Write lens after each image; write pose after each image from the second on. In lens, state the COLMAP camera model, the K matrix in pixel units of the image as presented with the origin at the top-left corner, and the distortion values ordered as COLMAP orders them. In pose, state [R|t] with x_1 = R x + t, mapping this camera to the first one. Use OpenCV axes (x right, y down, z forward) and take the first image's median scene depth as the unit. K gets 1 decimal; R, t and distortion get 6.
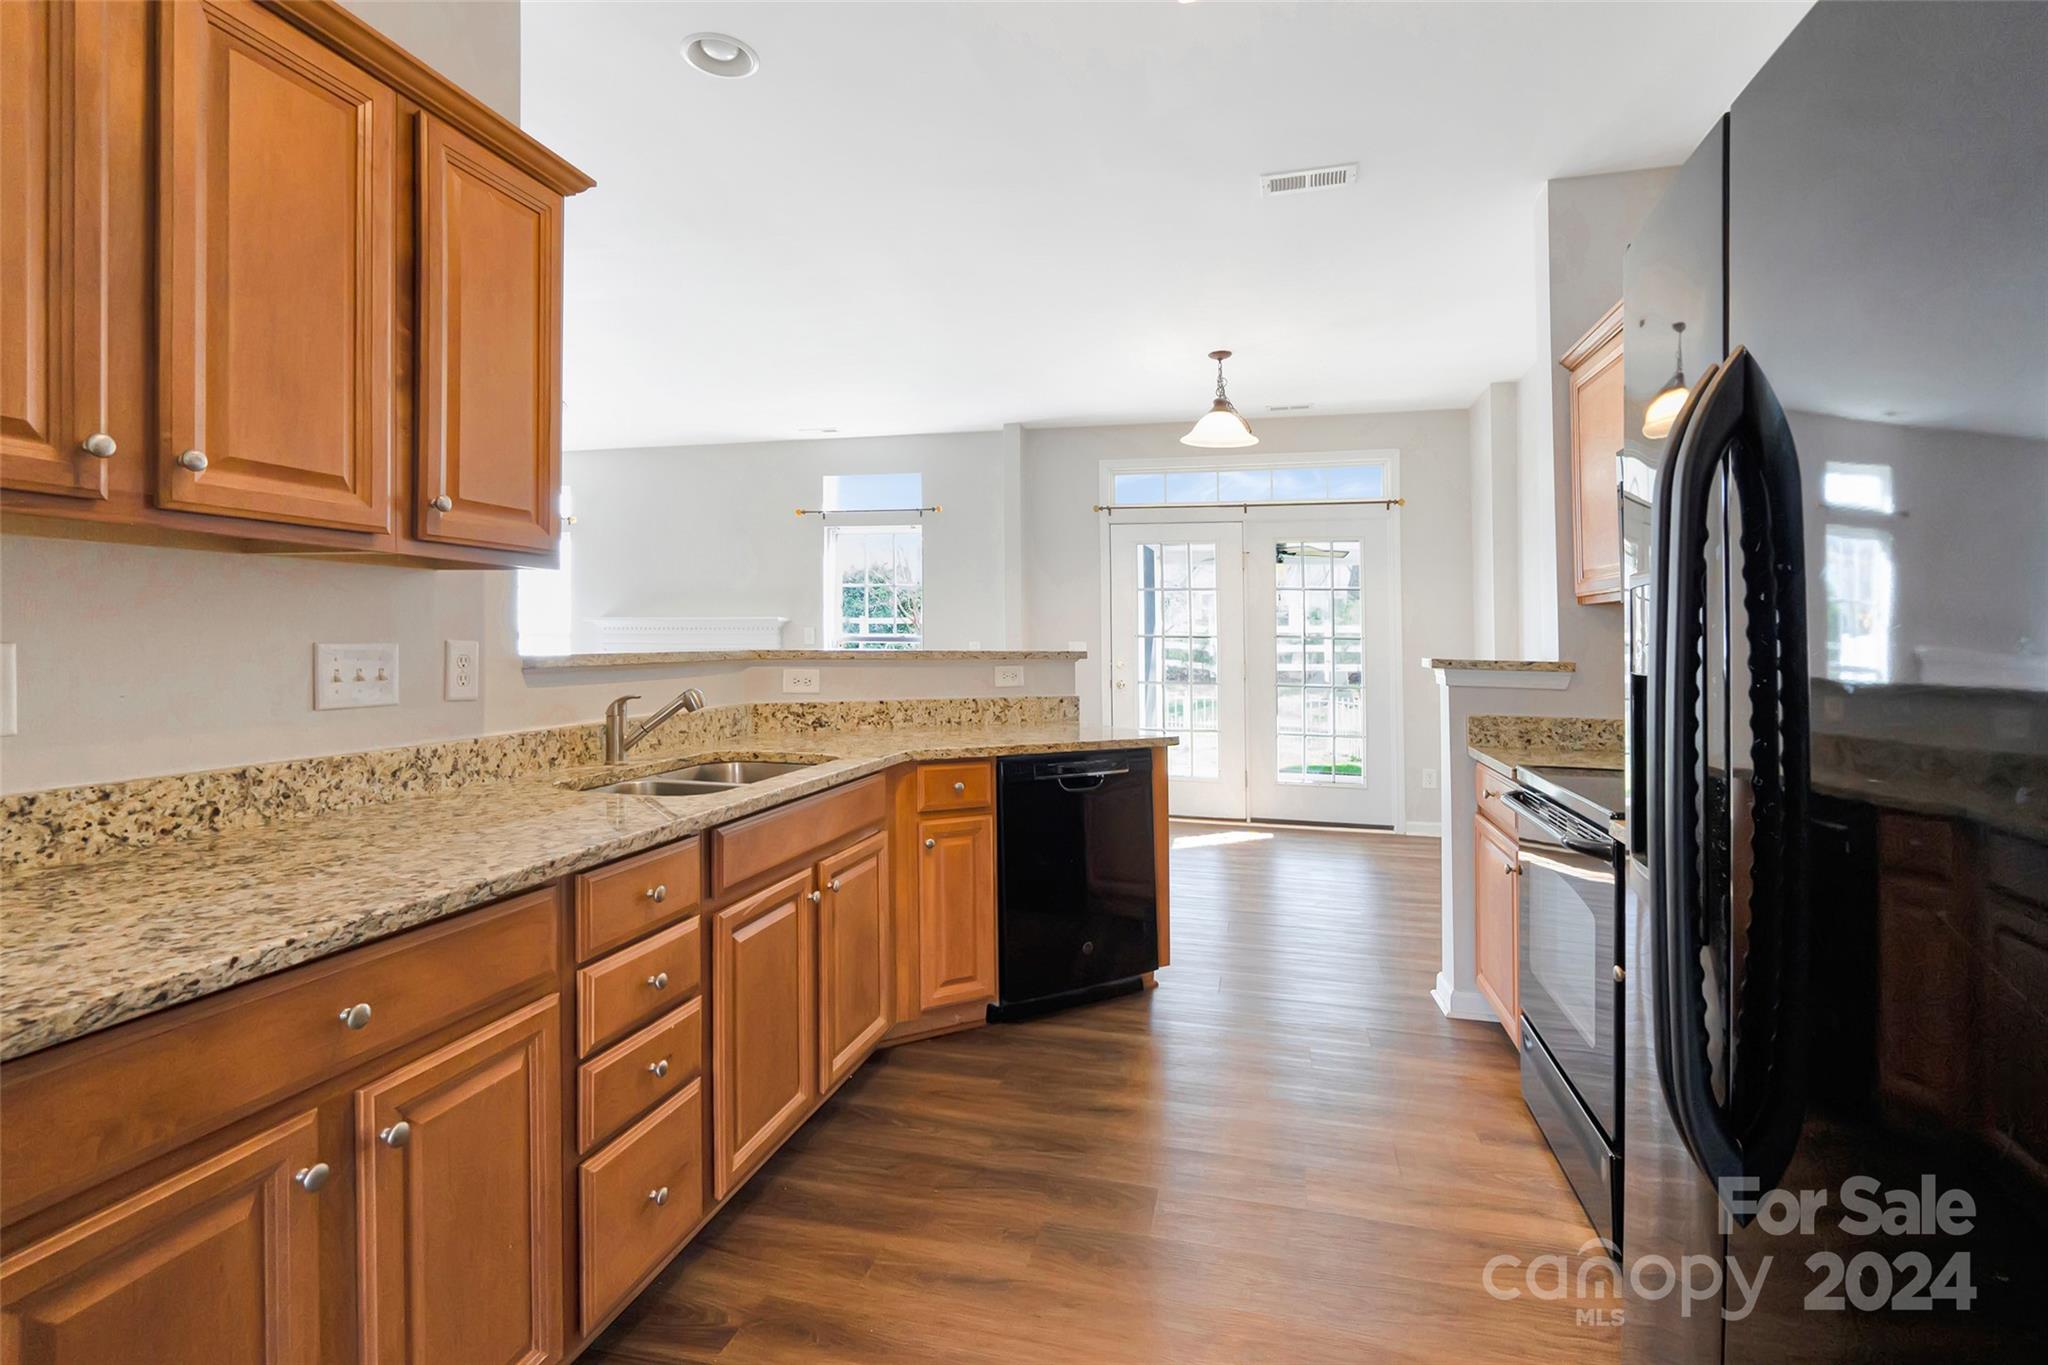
lens RADIAL K [[966.0, 0, 1061.9], [0, 966.0, 635.0], [0, 0, 1]] dist [-0.009787, 0.002477]
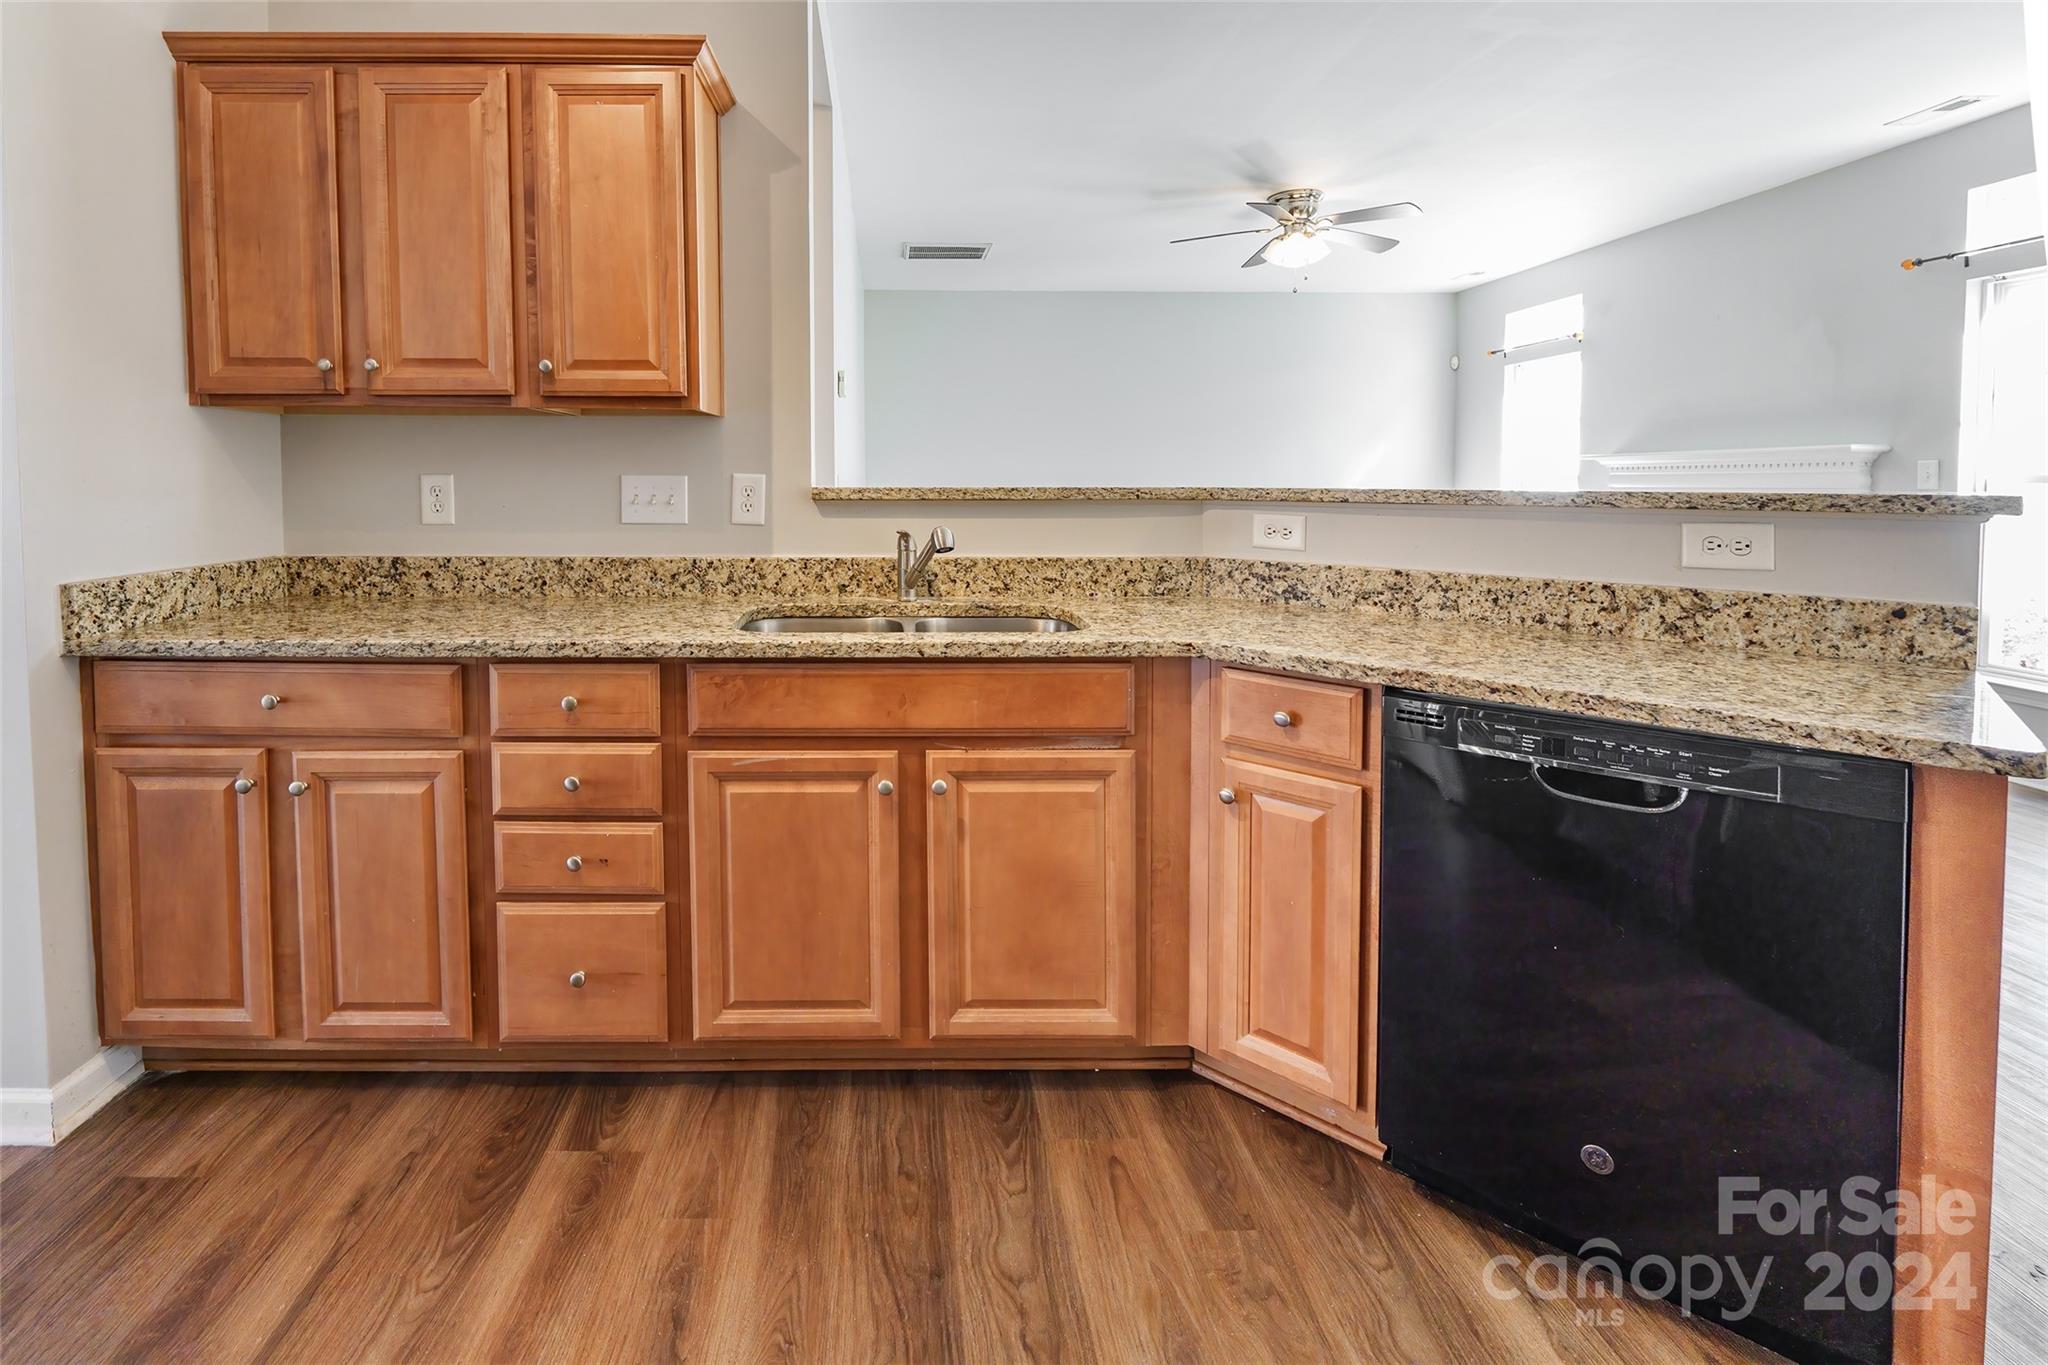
lens RADIAL K [[966.0, 0, 892.8], [0, 966.0, 523.3], [0, 0, 1]] dist [-0.009787, 0.002477]
pose [[0.223196, 0.037453, -0.974054, 0.534378], [0.003019, 0.999230, 0.039113, 0.019188], [0.974769, -0.011671, 0.222911, 0.839635]]
